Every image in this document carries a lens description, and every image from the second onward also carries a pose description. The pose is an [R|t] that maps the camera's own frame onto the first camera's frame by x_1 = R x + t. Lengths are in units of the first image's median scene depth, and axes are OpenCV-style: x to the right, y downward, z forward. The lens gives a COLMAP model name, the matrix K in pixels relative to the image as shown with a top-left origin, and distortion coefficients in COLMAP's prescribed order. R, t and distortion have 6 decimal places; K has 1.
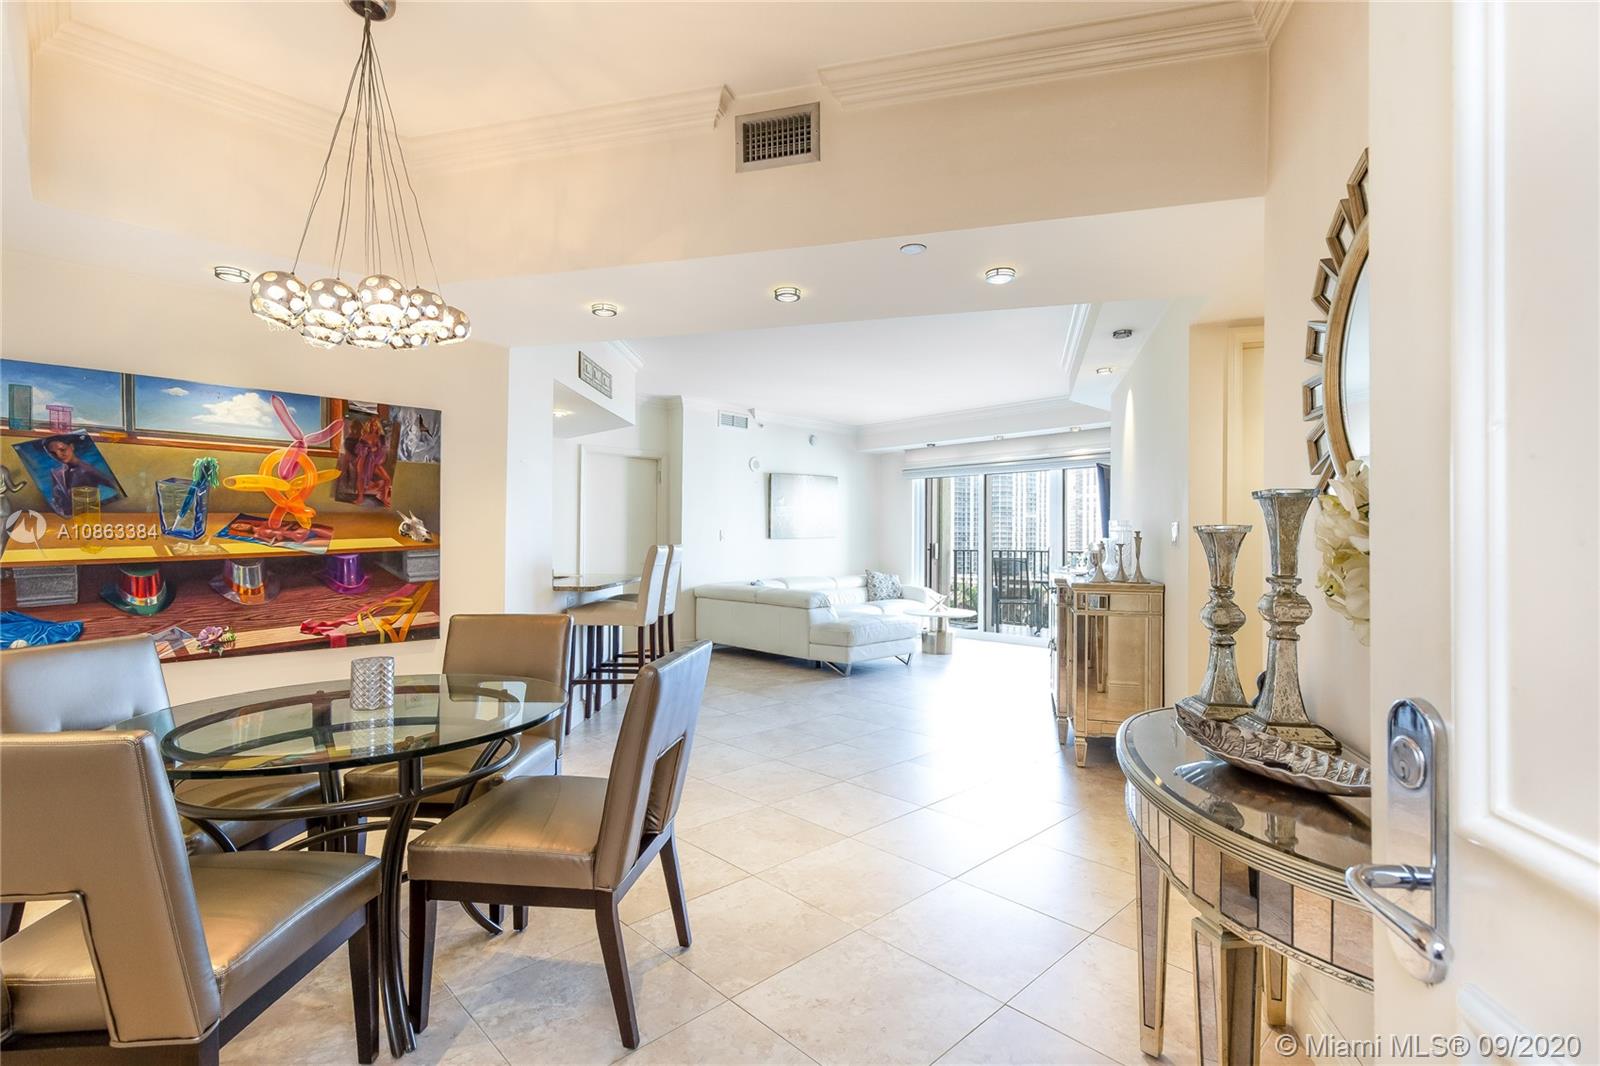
lens RADIAL K [[737.8, 0, 756.9], [0, 737.8, 533.0], [0, 0, 1]] dist [0.000131, 0.000013]
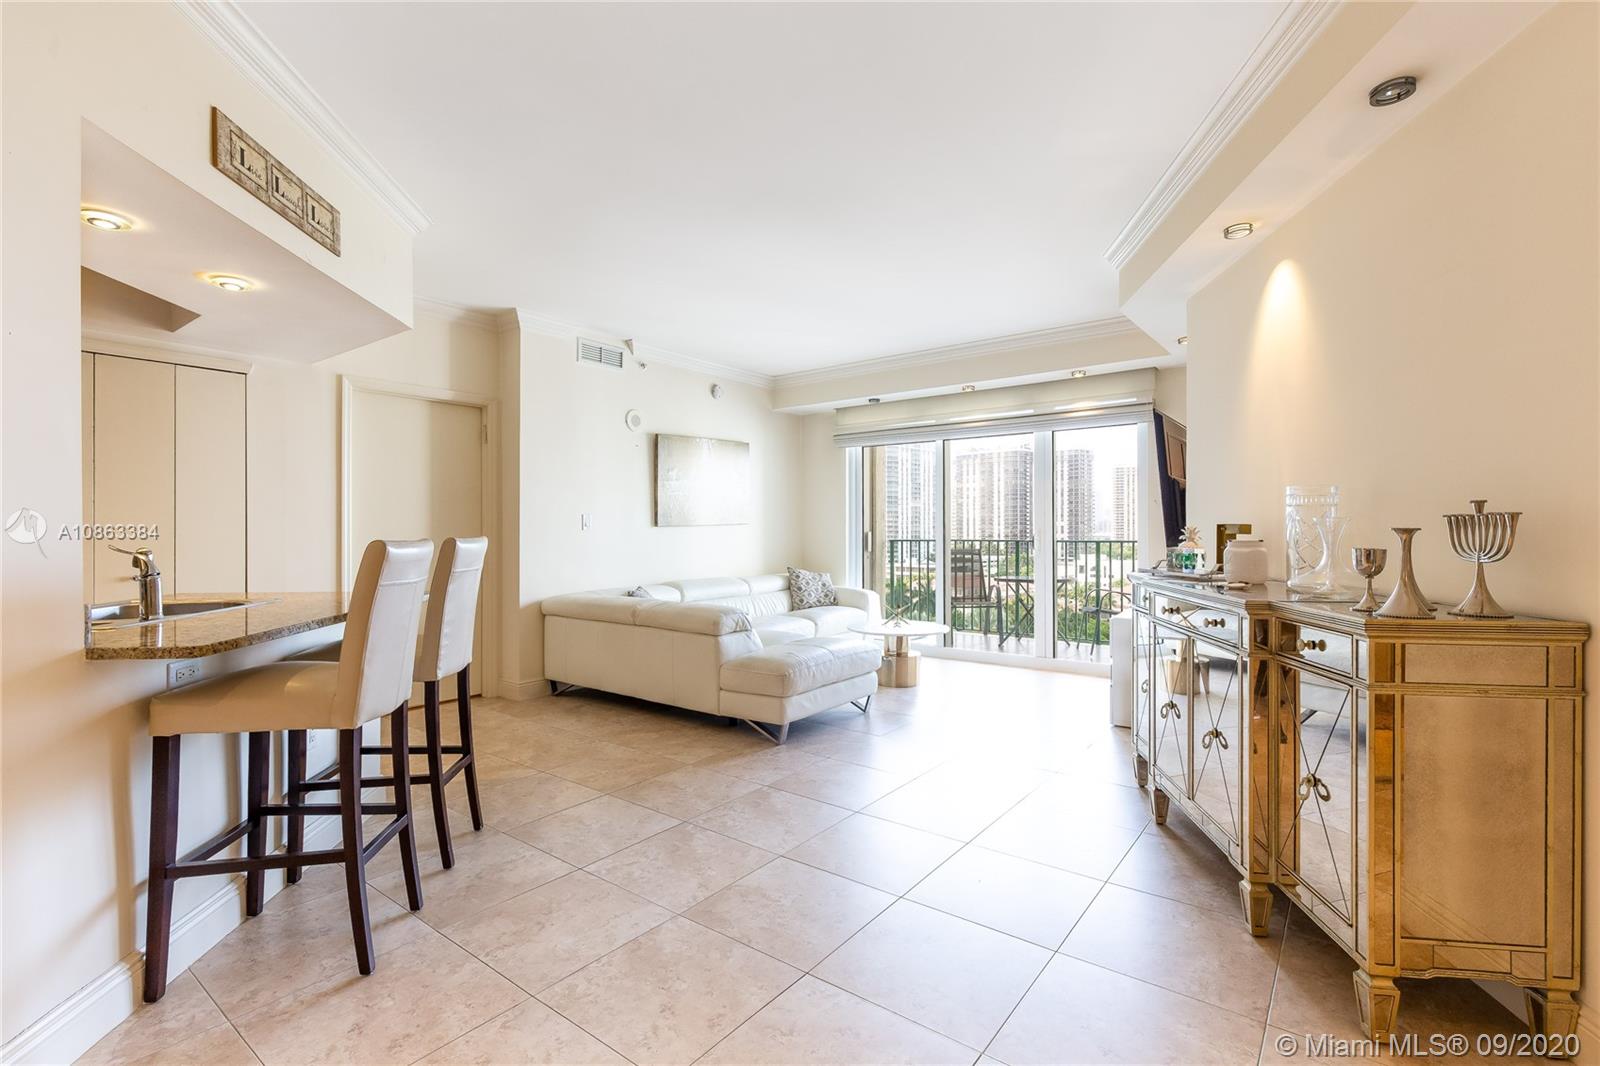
lens RADIAL K [[730.5, 0, 800.0], [0, 730.5, 533.0], [0, 0, 1]] dist [0.000299, 0.000078]
pose [[0.978658, -0.008109, 0.205334, 0.008963], [0.005102, 0.999872, 0.015168, 0.004268], [-0.205430, -0.013796, 0.978574, 0.310238]]
